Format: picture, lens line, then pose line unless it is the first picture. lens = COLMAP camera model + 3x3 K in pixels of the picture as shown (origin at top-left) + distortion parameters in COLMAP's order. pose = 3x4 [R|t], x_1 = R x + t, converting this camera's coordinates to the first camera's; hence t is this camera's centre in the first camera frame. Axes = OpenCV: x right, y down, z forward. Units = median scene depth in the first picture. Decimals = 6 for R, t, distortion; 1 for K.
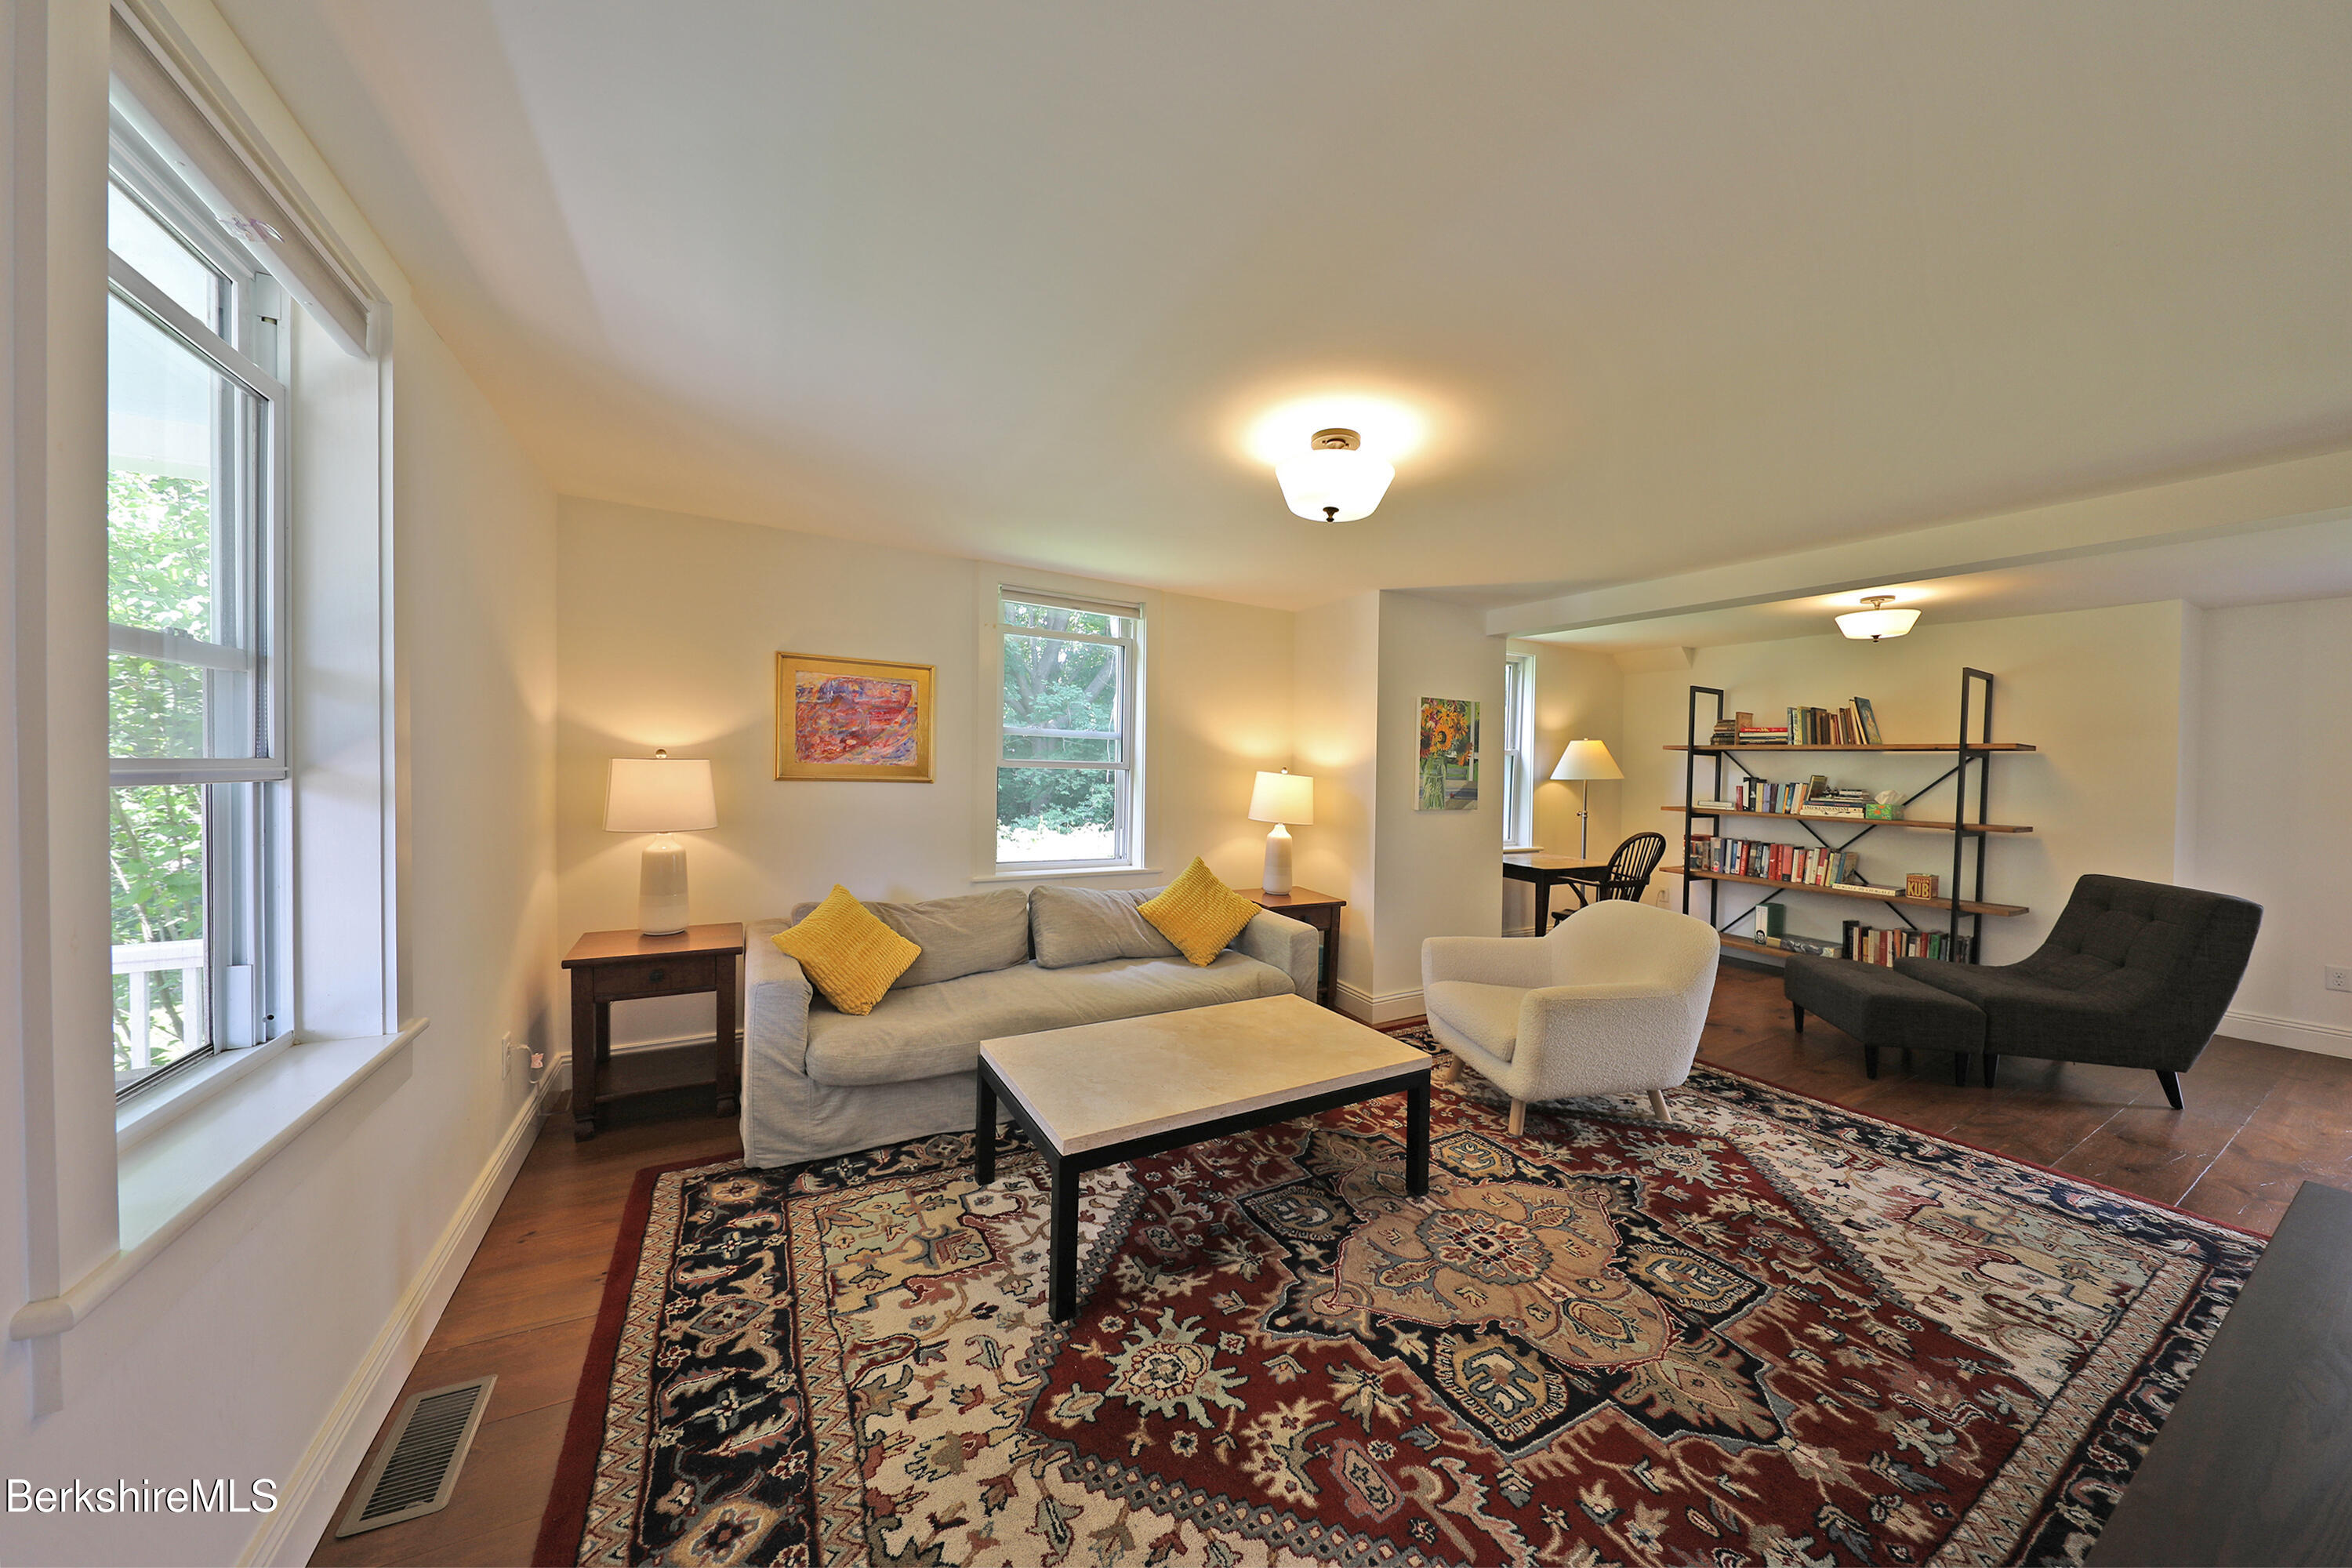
lens RADIAL K [[794.0, 0, 1176.0], [0, 794.0, 784.0], [0, 0, 1]] dist [0.001226, -0.002514]
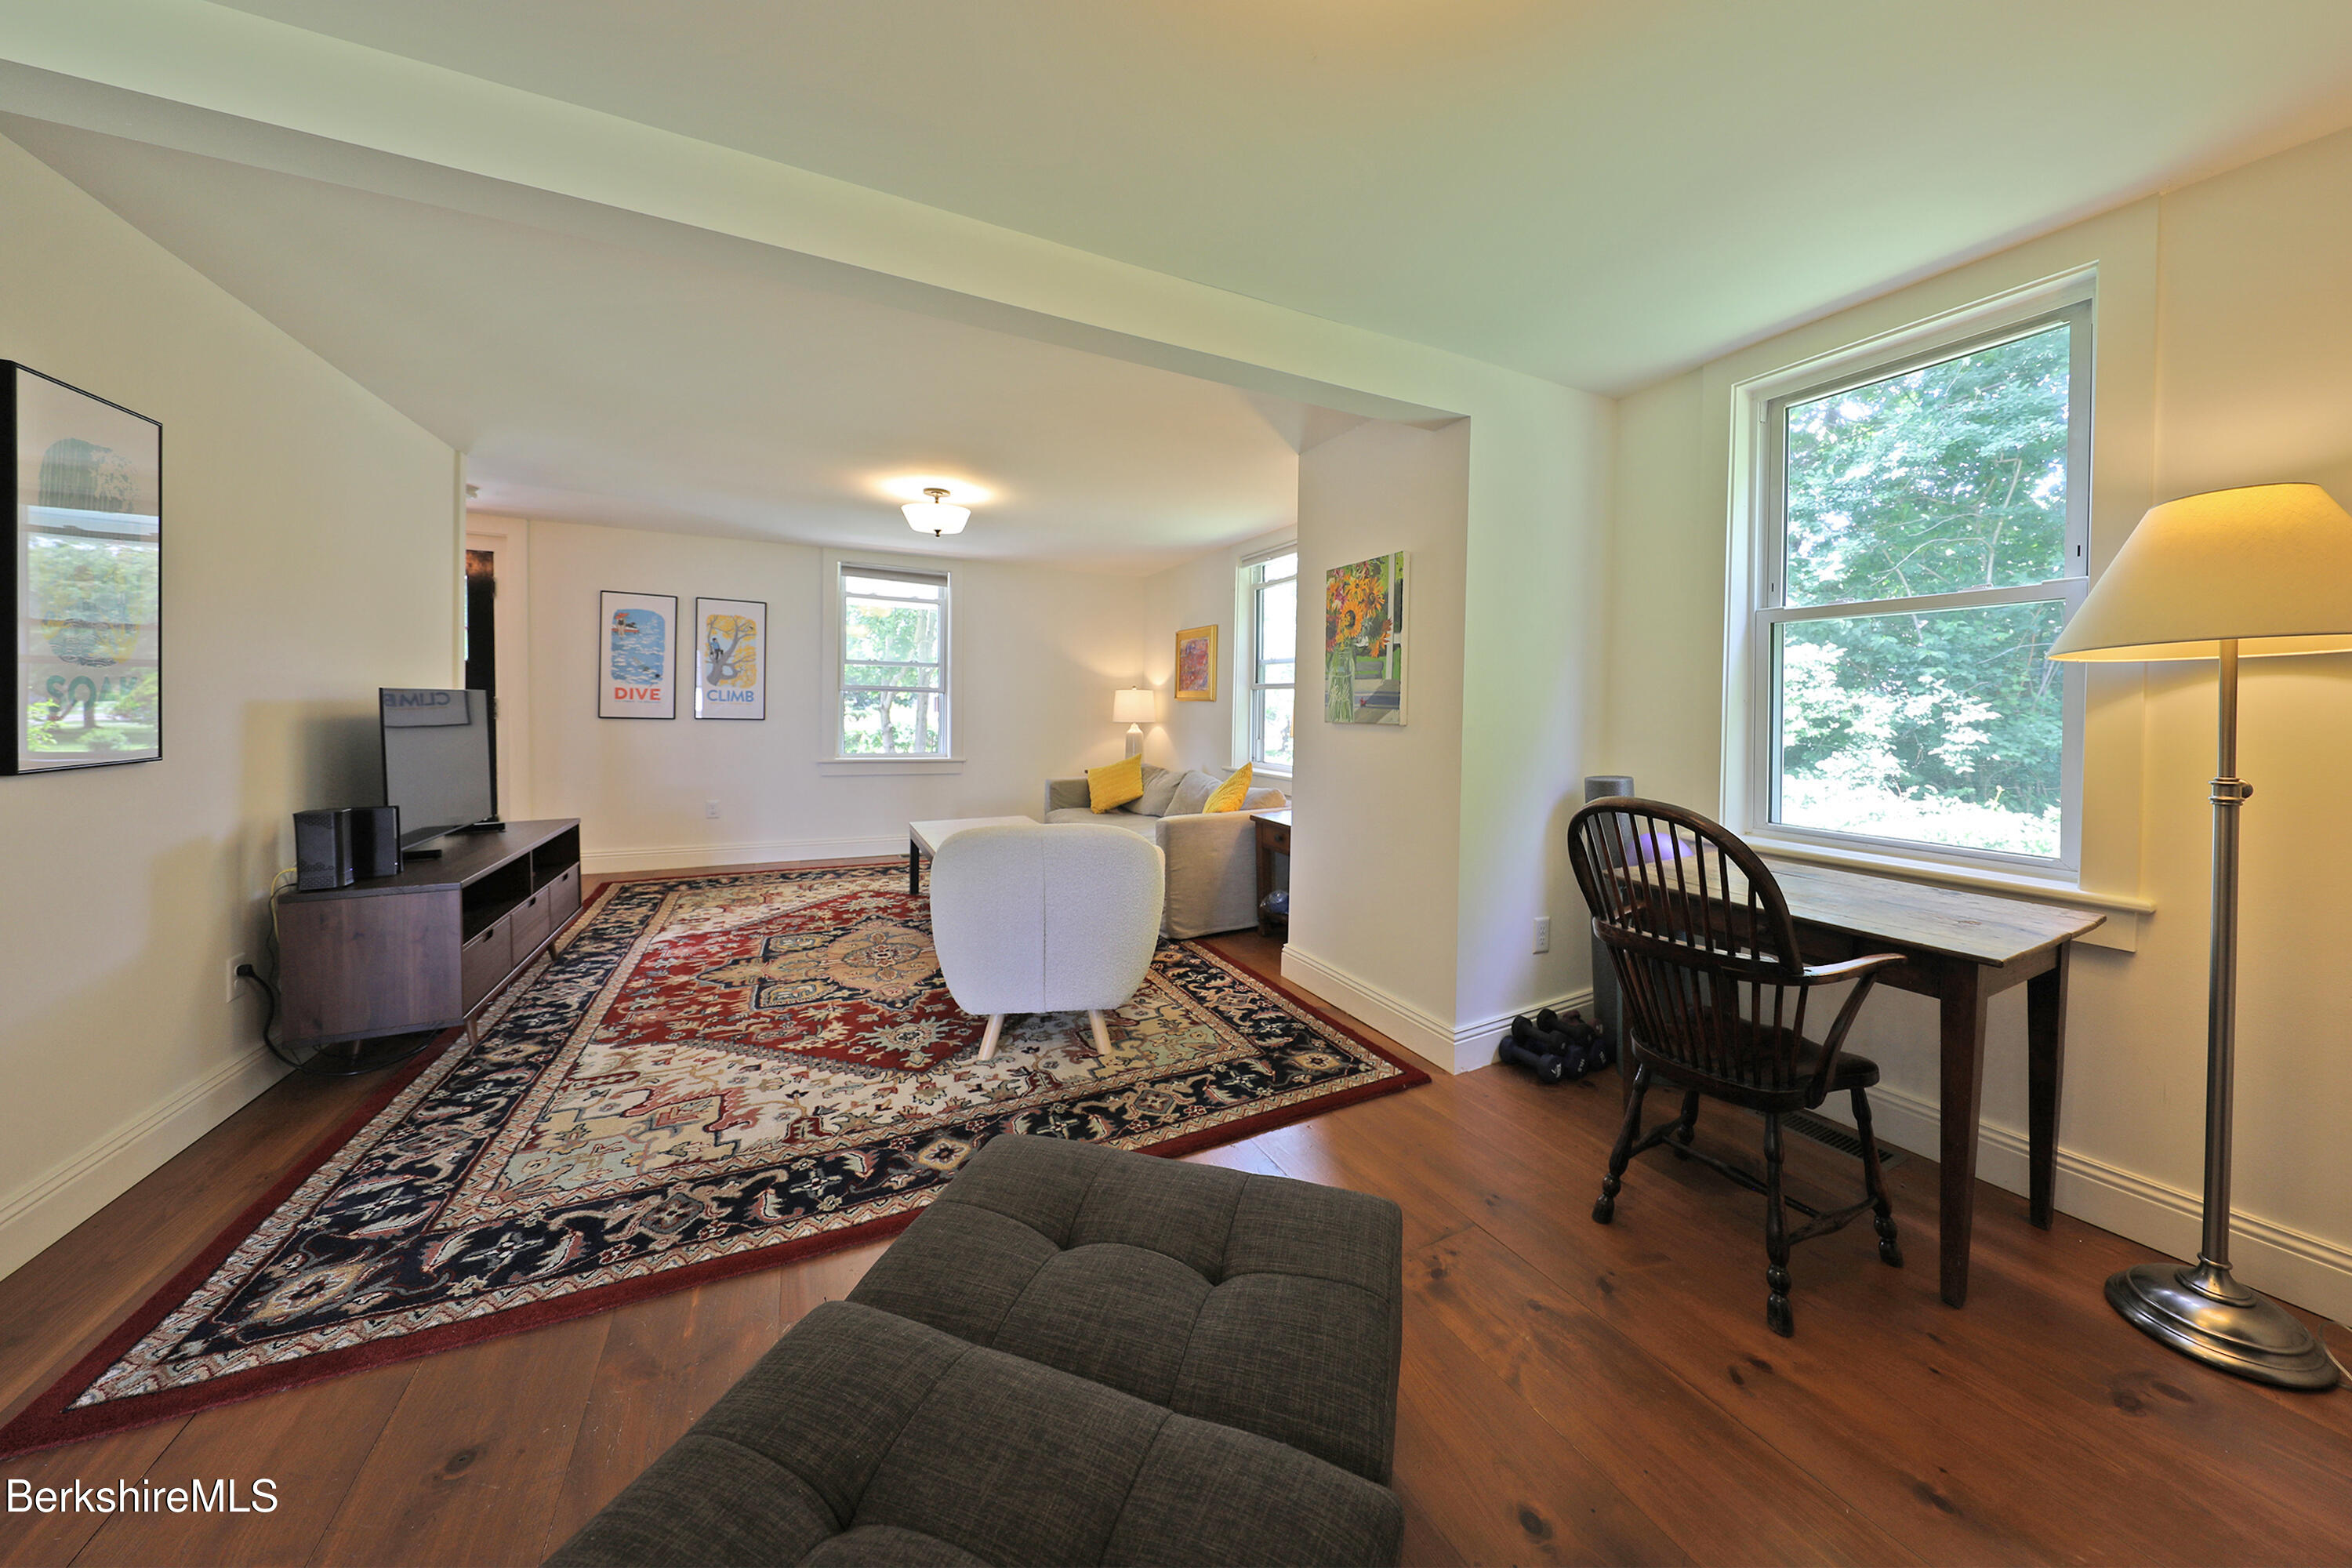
lens RADIAL K [[765.1, 0, 1180.3], [0, 765.1, 719.2], [0, 0, 1]] dist [0.001787, -0.004424]
pose [[-0.058195, -0.007539, -0.998277, 1.627378], [-0.043625, 0.999035, -0.005002, 0.063952], [0.997352, 0.043259, -0.058467, 1.420693]]
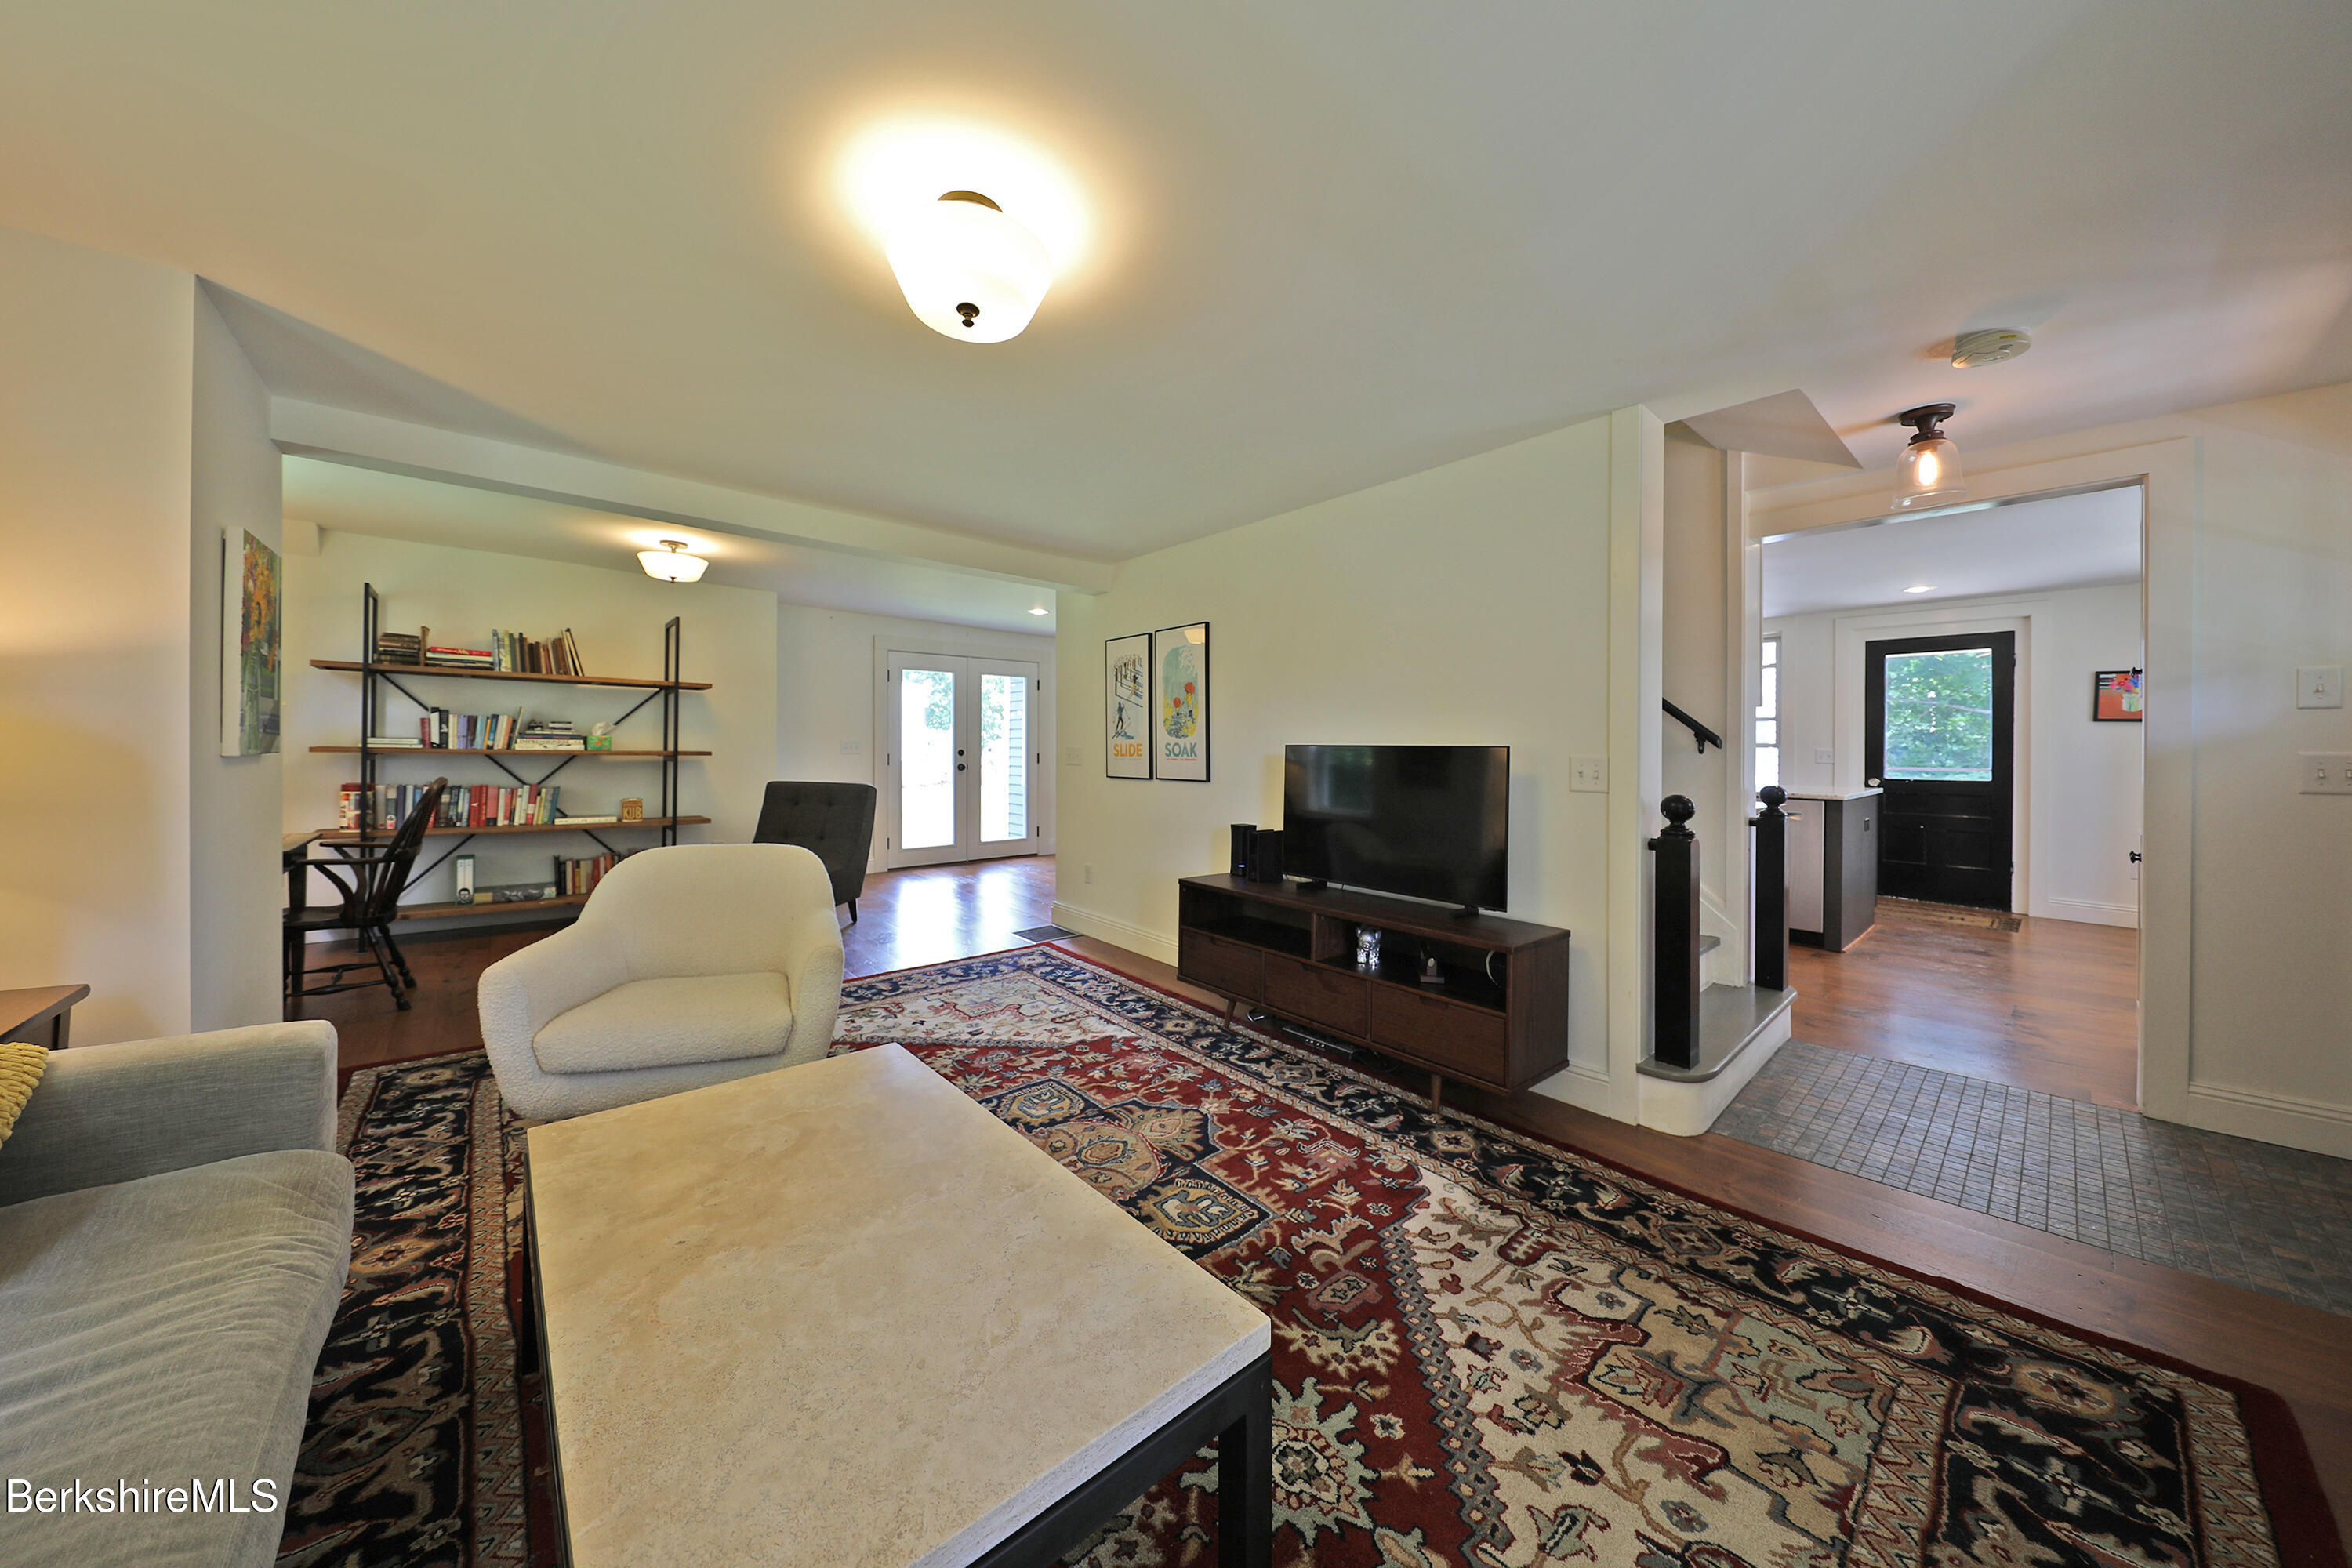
lens RADIAL K [[782.2, 0, 1177.7], [0, 782.2, 744.9], [0, 0, 1]] dist [0.000996, -0.004923]
pose [[-0.212061, -0.025175, 0.976932, -0.456961], [0.005251, 0.999624, 0.026899, 0.024664], [-0.977242, 0.010834, -0.211849, 0.829794]]
